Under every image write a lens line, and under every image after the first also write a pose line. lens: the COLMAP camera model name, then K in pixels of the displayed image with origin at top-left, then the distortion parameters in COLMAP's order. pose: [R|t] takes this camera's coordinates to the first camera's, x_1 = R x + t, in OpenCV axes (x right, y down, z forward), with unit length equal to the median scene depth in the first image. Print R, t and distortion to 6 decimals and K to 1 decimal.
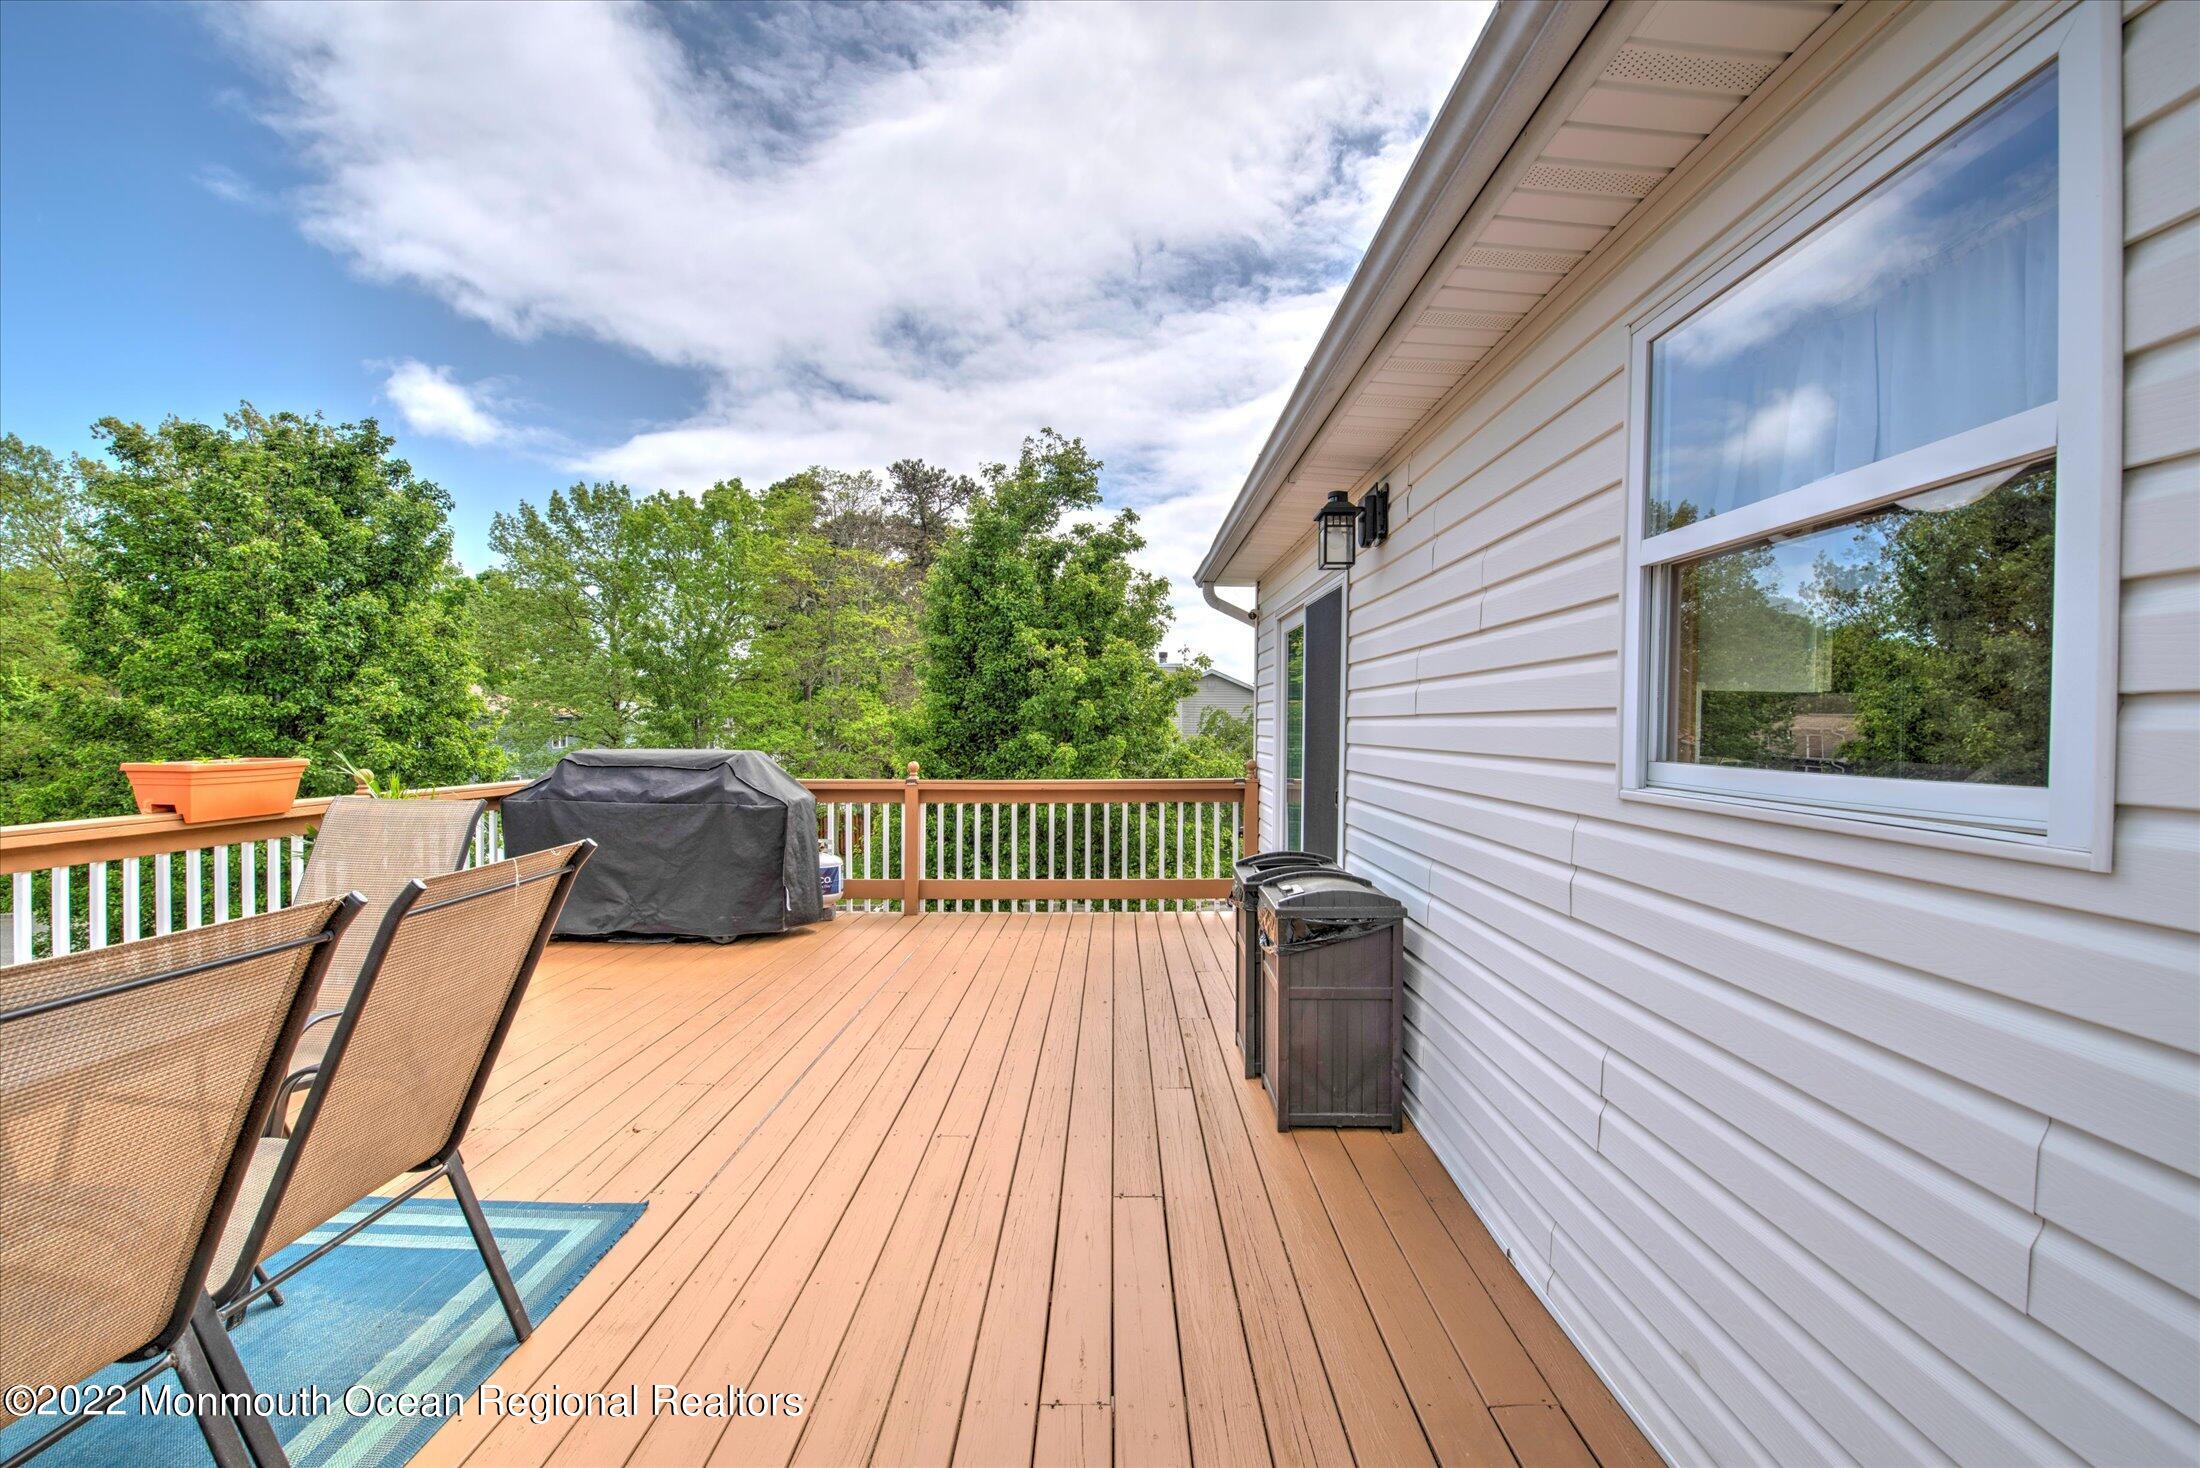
lens RADIAL K [[956.3, 0, 1088.2], [0, 956.3, 714.2], [0, 0, 1]] dist [-0.004497, -0.010425]
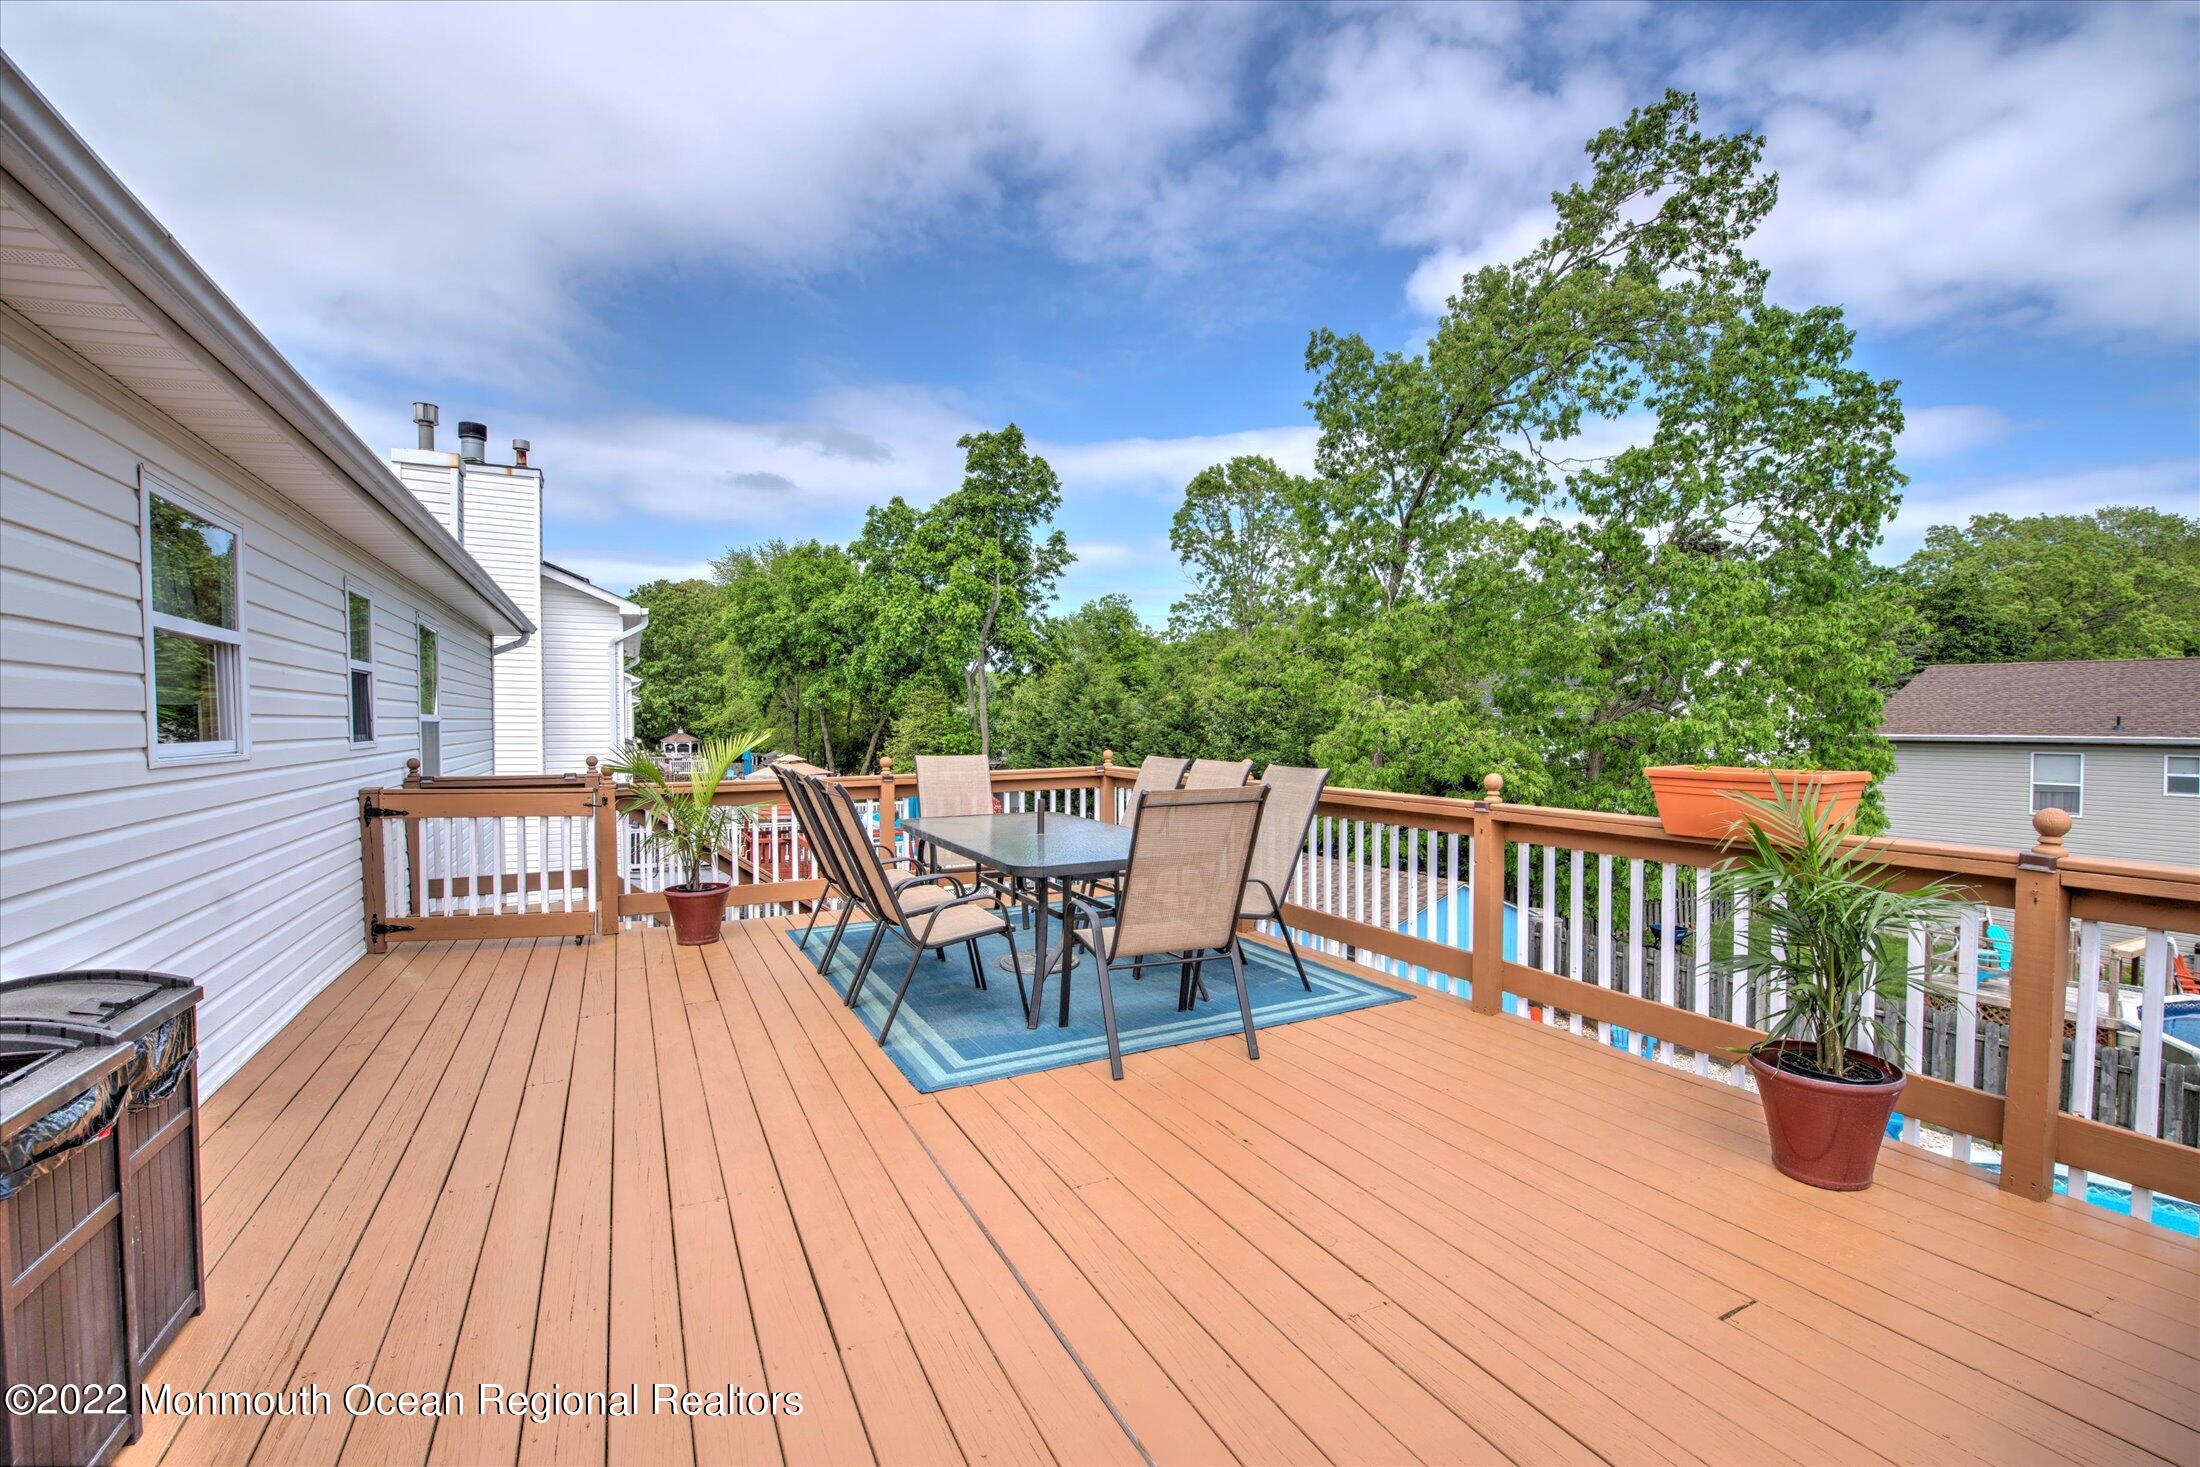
lens RADIAL K [[956.3, 0, 1088.2], [0, 956.3, 713.7], [0, 0, 1]] dist [-0.004497, -0.010425]
pose [[-0.885603, -0.008065, -0.464373, -0.046050], [0.001534, 0.999793, -0.020289, 0.022151], [0.464440, -0.018680, -0.885407, 1.788008]]
